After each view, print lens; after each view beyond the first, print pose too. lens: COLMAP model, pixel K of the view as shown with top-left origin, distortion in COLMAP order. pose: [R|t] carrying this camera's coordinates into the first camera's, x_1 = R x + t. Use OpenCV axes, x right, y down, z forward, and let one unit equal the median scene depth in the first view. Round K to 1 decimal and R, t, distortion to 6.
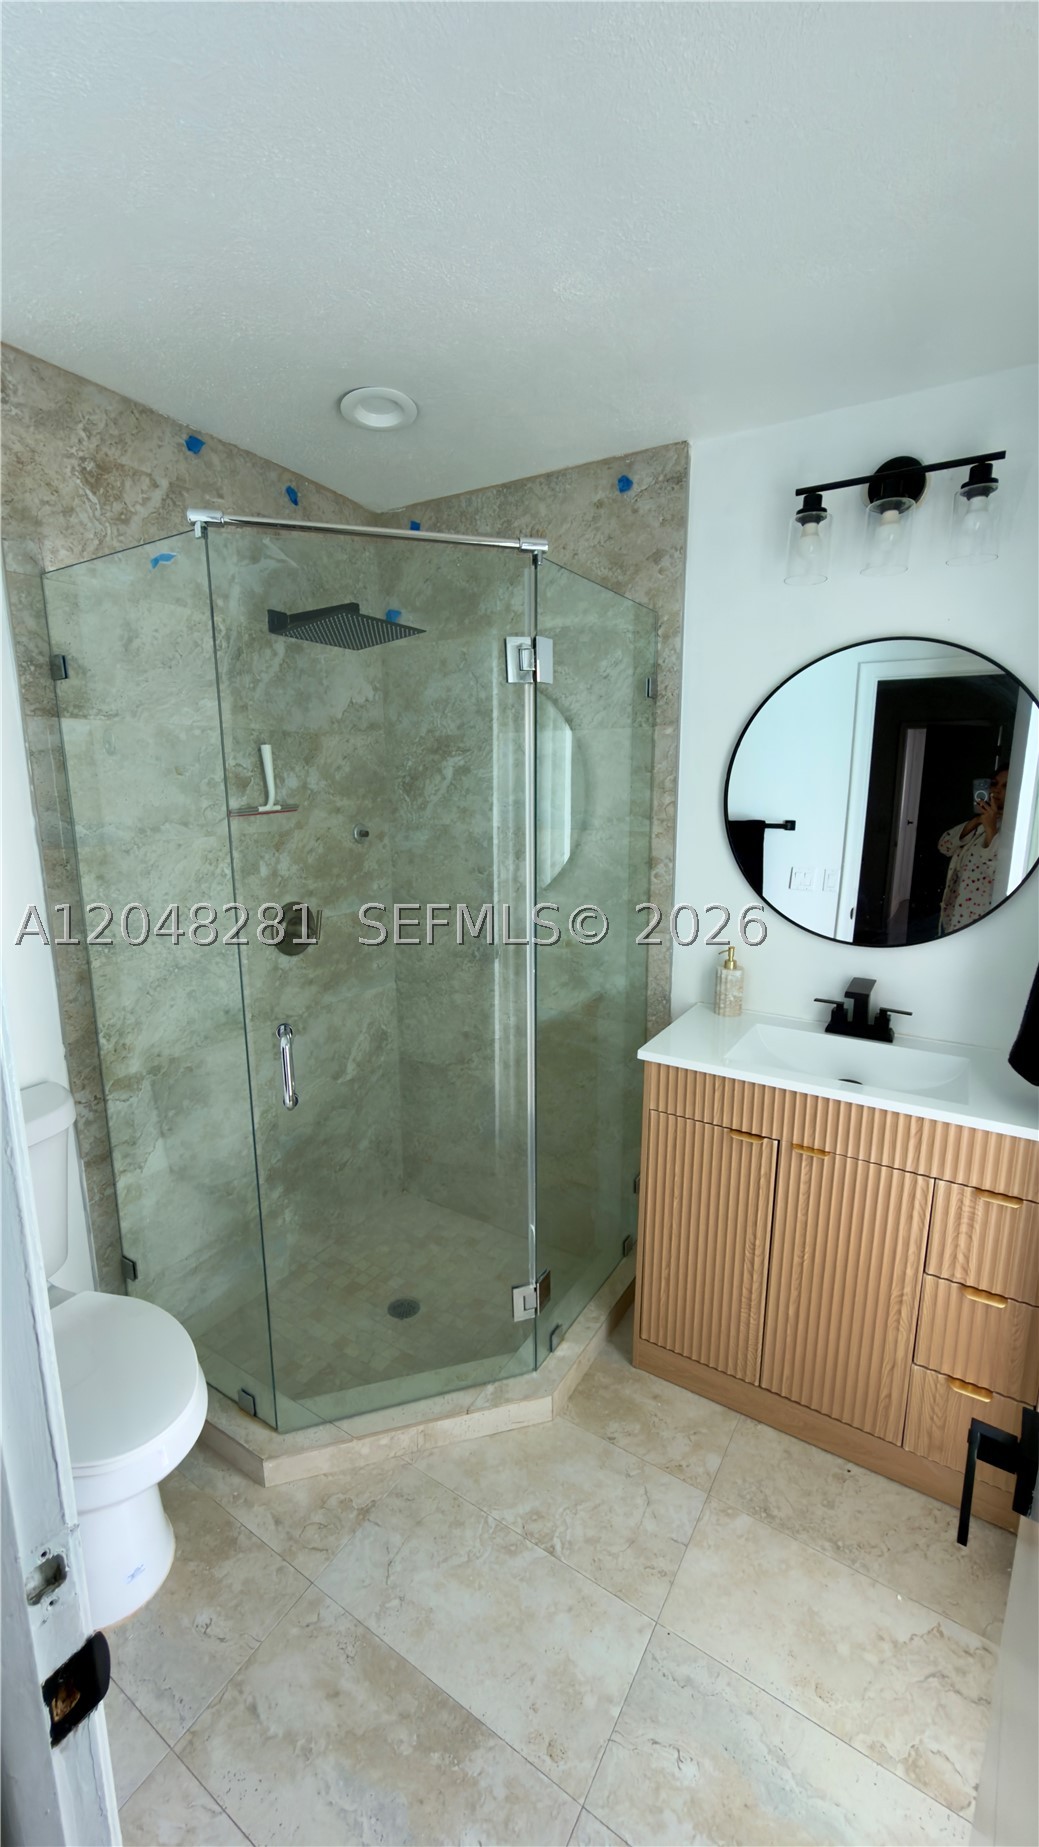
lens RADIAL K [[736.6, 0, 521.9], [0, 736.6, 923.9], [0, 0, 1]] dist [0.001349, 0.000055]
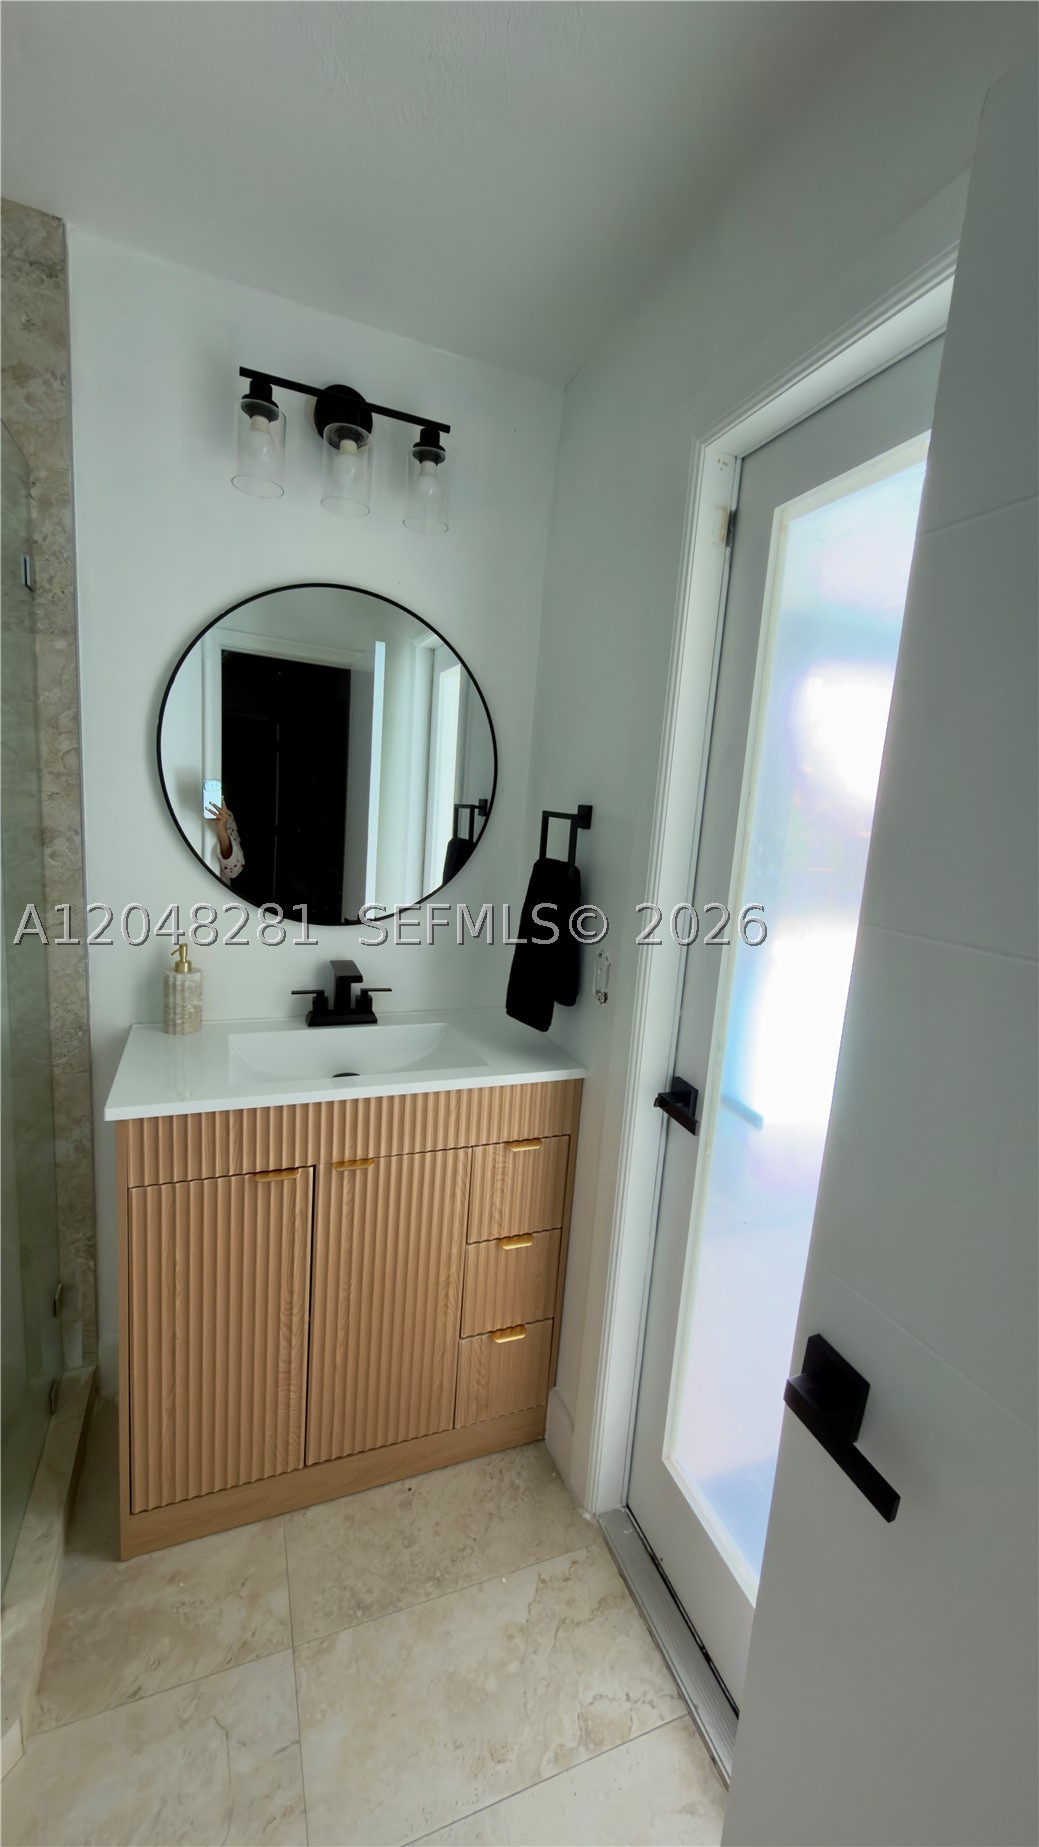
lens RADIAL K [[736.6, 0, 521.9], [0, 736.6, 923.9], [0, 0, 1]] dist [0.001349, 0.000055]
pose [[0.593264, -0.089297, 0.800040, -0.142313], [0.085763, 0.995184, 0.047481, 0.004577], [-0.800426, 0.040446, 0.598065, 0.291899]]
